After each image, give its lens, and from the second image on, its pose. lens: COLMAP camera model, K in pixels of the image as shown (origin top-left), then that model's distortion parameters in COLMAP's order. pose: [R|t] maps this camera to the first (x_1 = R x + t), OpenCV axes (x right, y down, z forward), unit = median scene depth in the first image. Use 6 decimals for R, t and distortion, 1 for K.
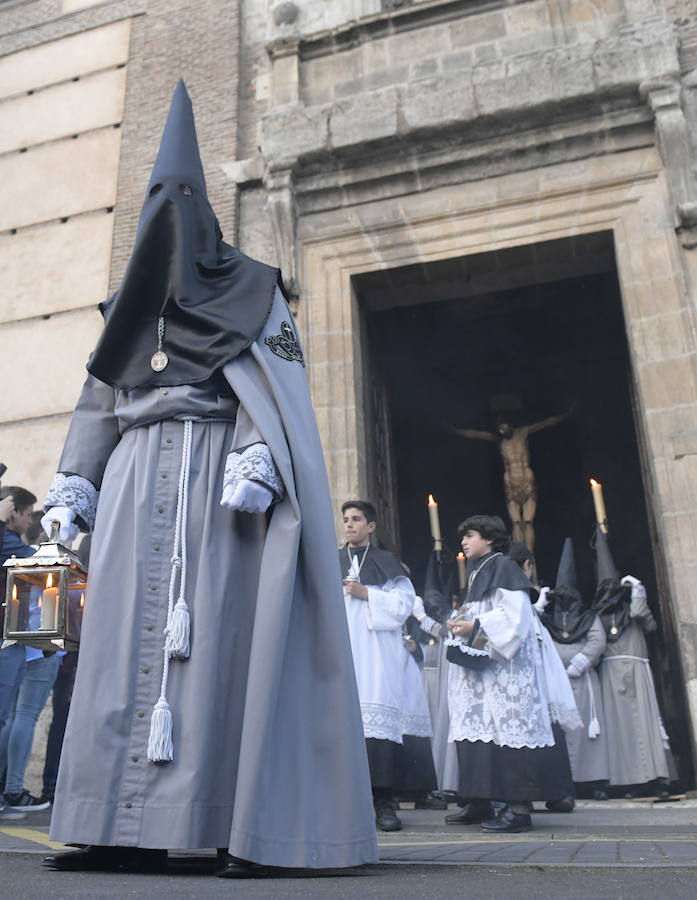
lens RADIAL K [[915.8, 0, 266.2], [0, 915.8, 447.7], [0, 0, 1]] dist [-0.052074, -0.011224]
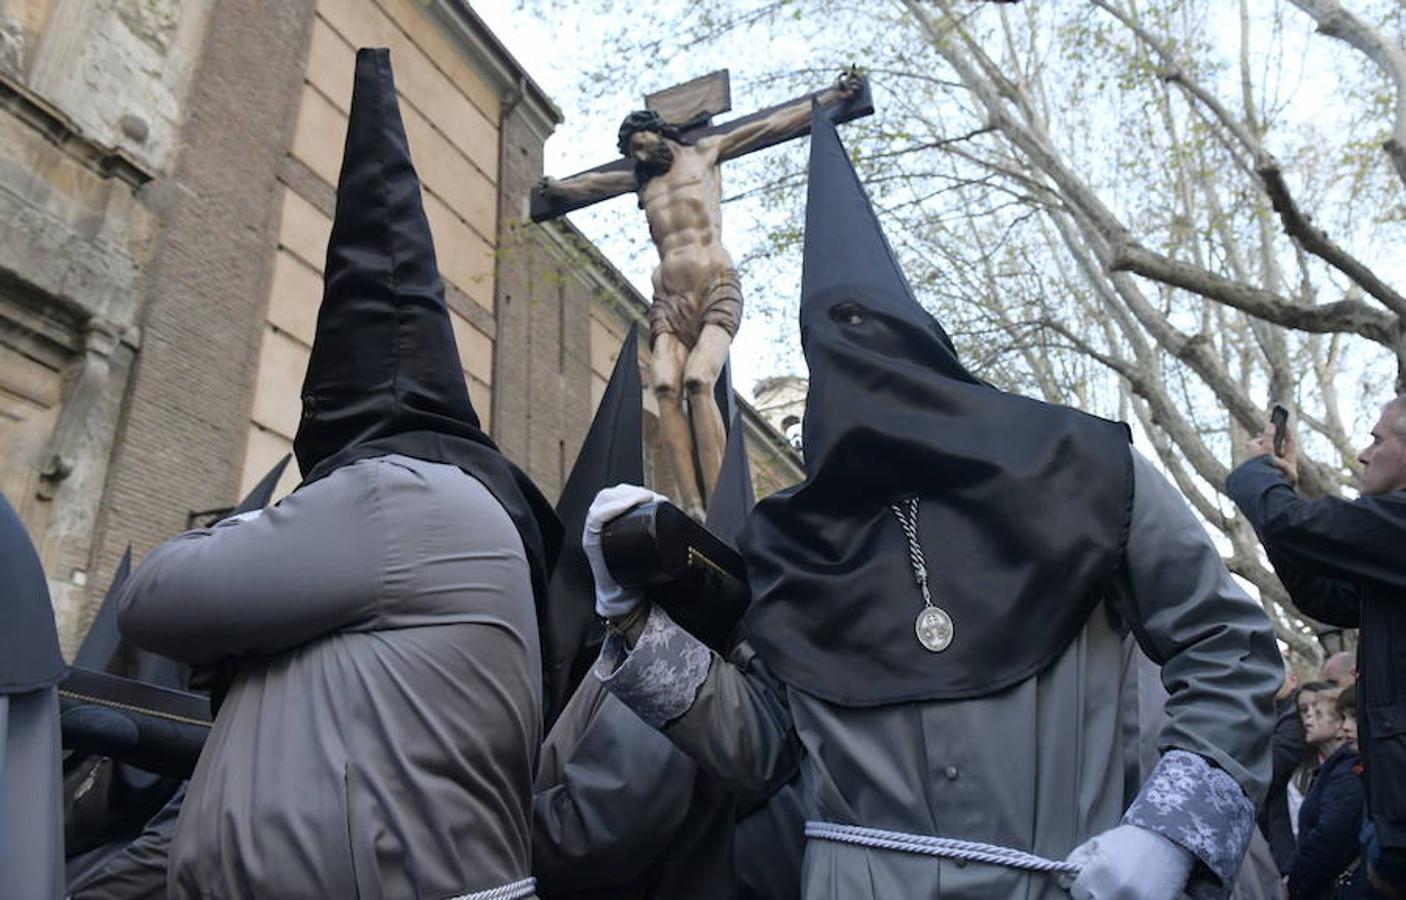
lens RADIAL K [[1067.4, 0, 782.9], [0, 1067.4, 376.3], [0, 0, 1]] dist [-0.050222, -0.005735]
pose [[0.017300, 0.465777, 0.884733, -0.481545], [-0.291088, 0.848882, -0.441211, -0.064684], [-0.956540, -0.249902, 0.150268, 0.095451]]
